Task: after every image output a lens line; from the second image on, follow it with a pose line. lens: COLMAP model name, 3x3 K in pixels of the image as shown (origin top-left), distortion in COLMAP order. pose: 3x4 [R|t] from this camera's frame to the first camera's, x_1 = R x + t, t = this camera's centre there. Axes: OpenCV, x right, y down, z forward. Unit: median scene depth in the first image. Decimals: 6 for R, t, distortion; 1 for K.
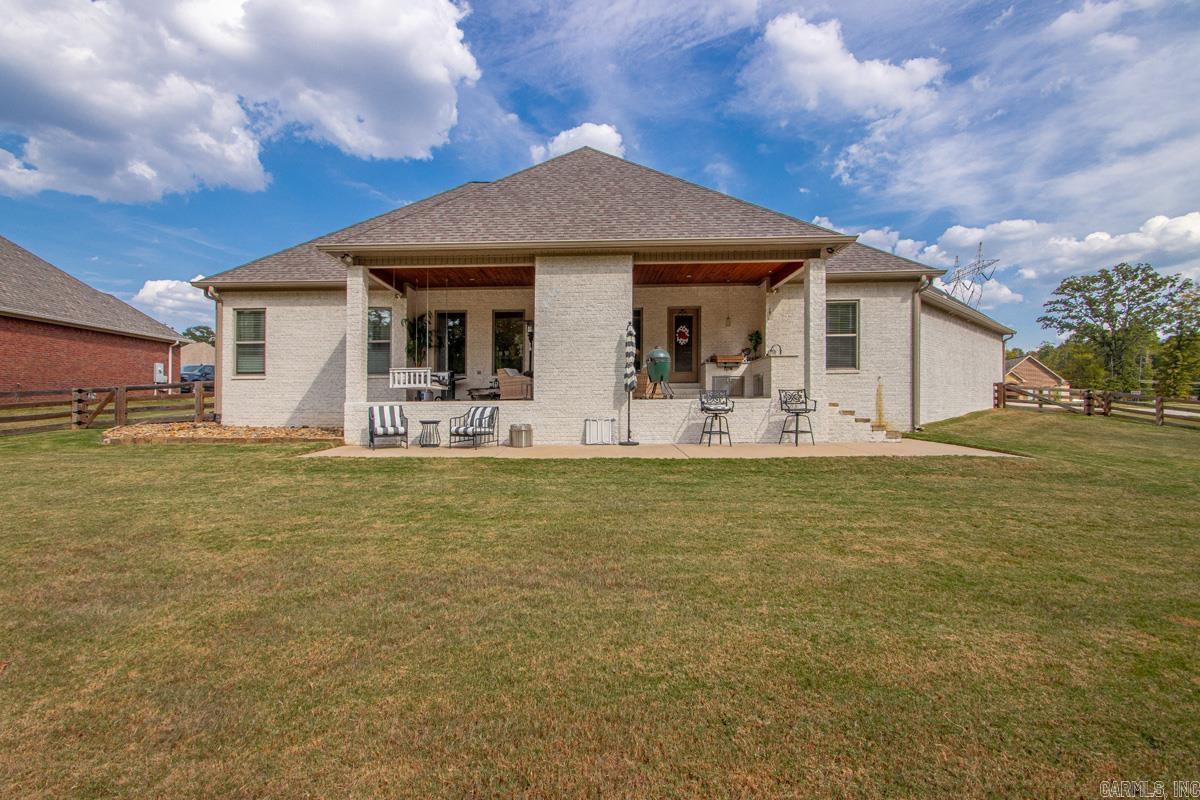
lens RADIAL K [[570.7, 0, 592.4], [0, 570.7, 407.1], [0, 0, 1]] dist [0.004927, -0.014193]
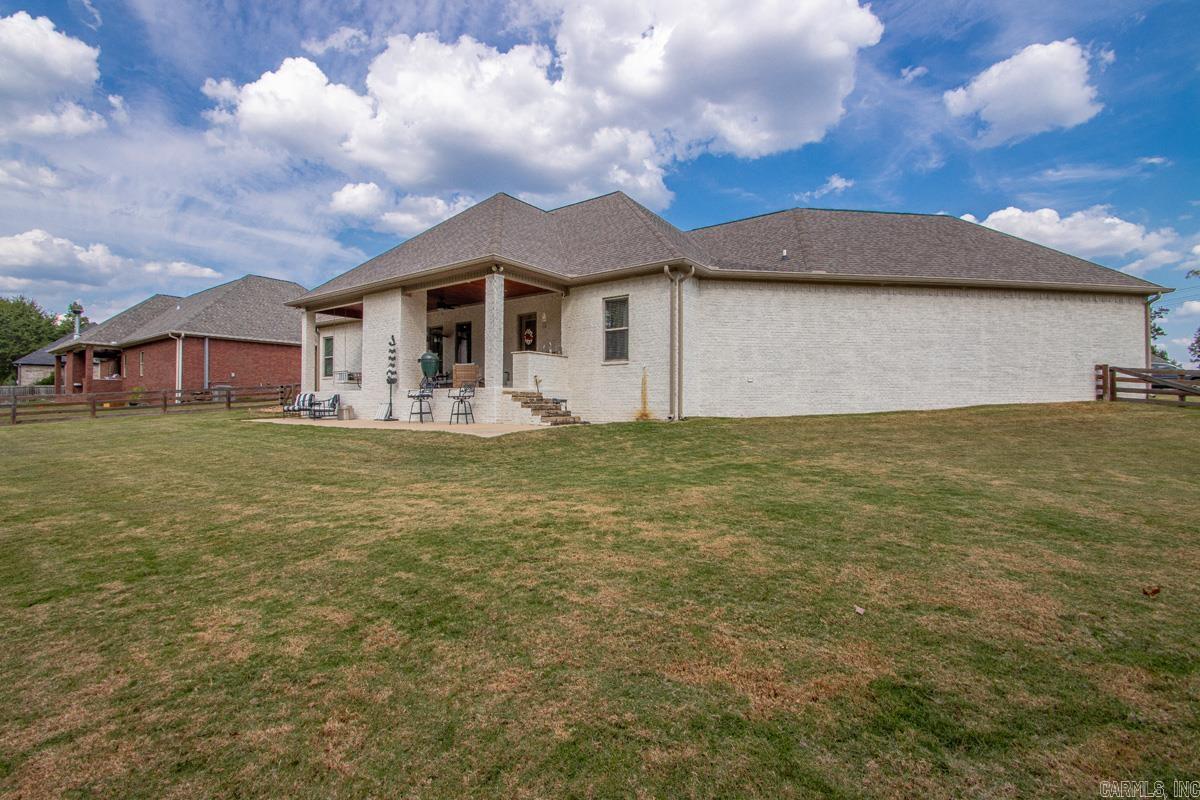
lens RADIAL K [[570.7, 0, 602.8], [0, 570.7, 408.7], [0, 0, 1]] dist [0.004927, -0.014193]
pose [[0.806411, 0.014979, -0.591166, 1.033310], [-0.007320, 0.999855, 0.015349, 0.007421], [0.591310, -0.008050, 0.806404, 0.113680]]
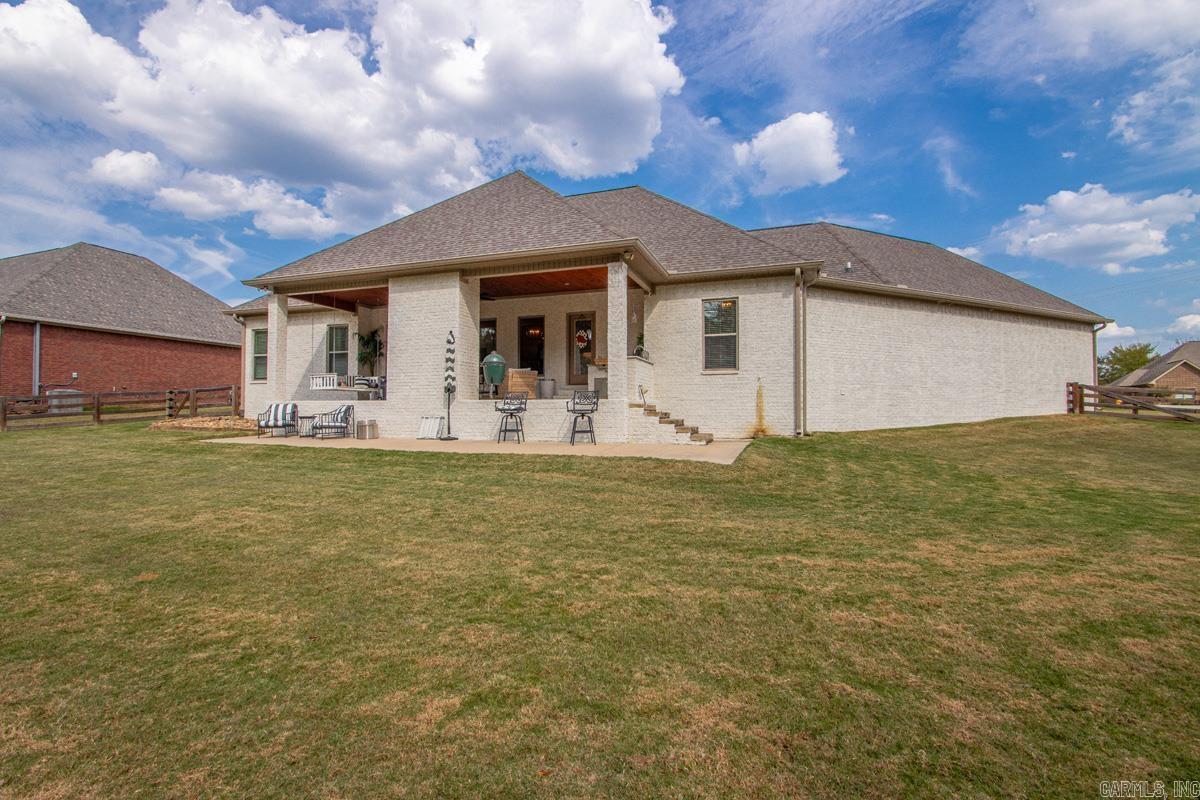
lens RADIAL K [[570.7, 0, 601.7], [0, 570.7, 395.7], [0, 0, 1]] dist [0.004927, -0.014193]
pose [[0.945464, 0.001814, -0.325721, 0.549796], [-0.010017, 0.999673, -0.023508, 0.002094], [0.325572, 0.025488, 0.945174, 0.022088]]
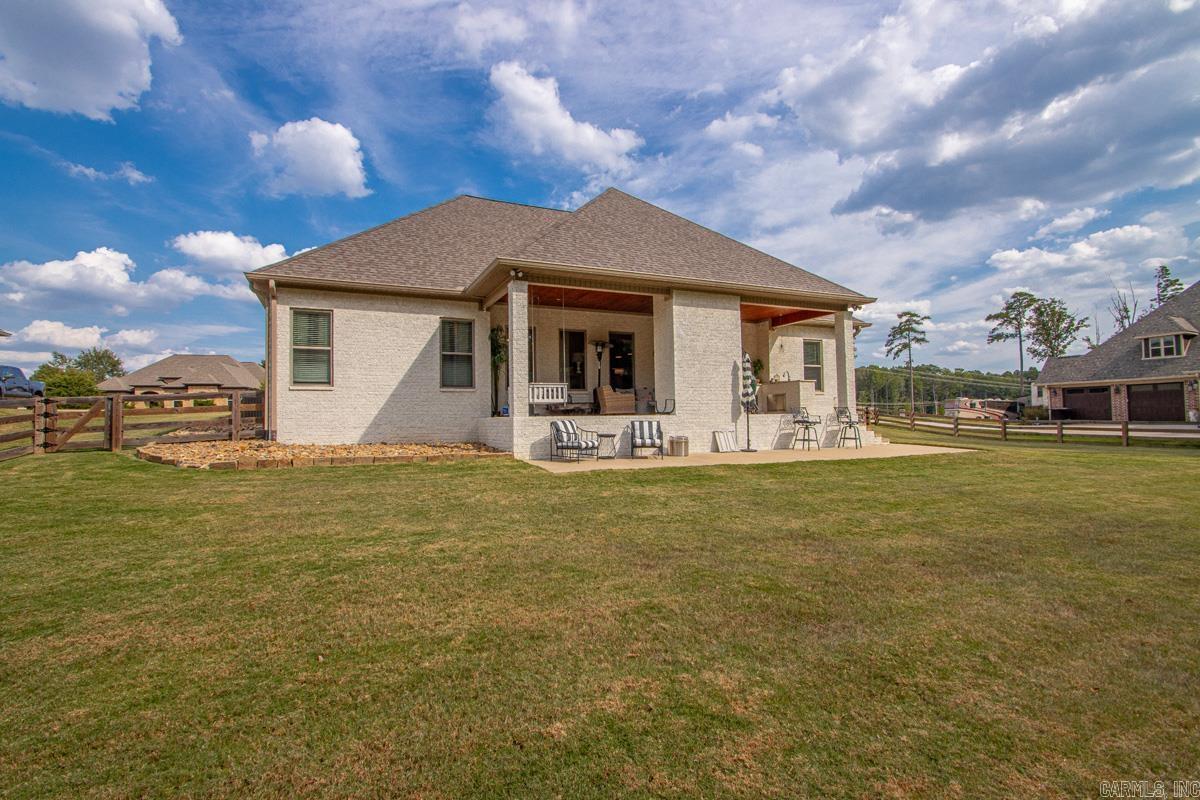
lens RADIAL K [[570.7, 0, 593.6], [0, 570.7, 391.6], [0, 0, 1]] dist [0.004927, -0.014193]
pose [[0.898776, 0.021198, 0.437895, -0.587428], [0.005657, 0.998186, -0.059933, 0.007291], [-0.438371, 0.056343, 0.897026, 0.037716]]
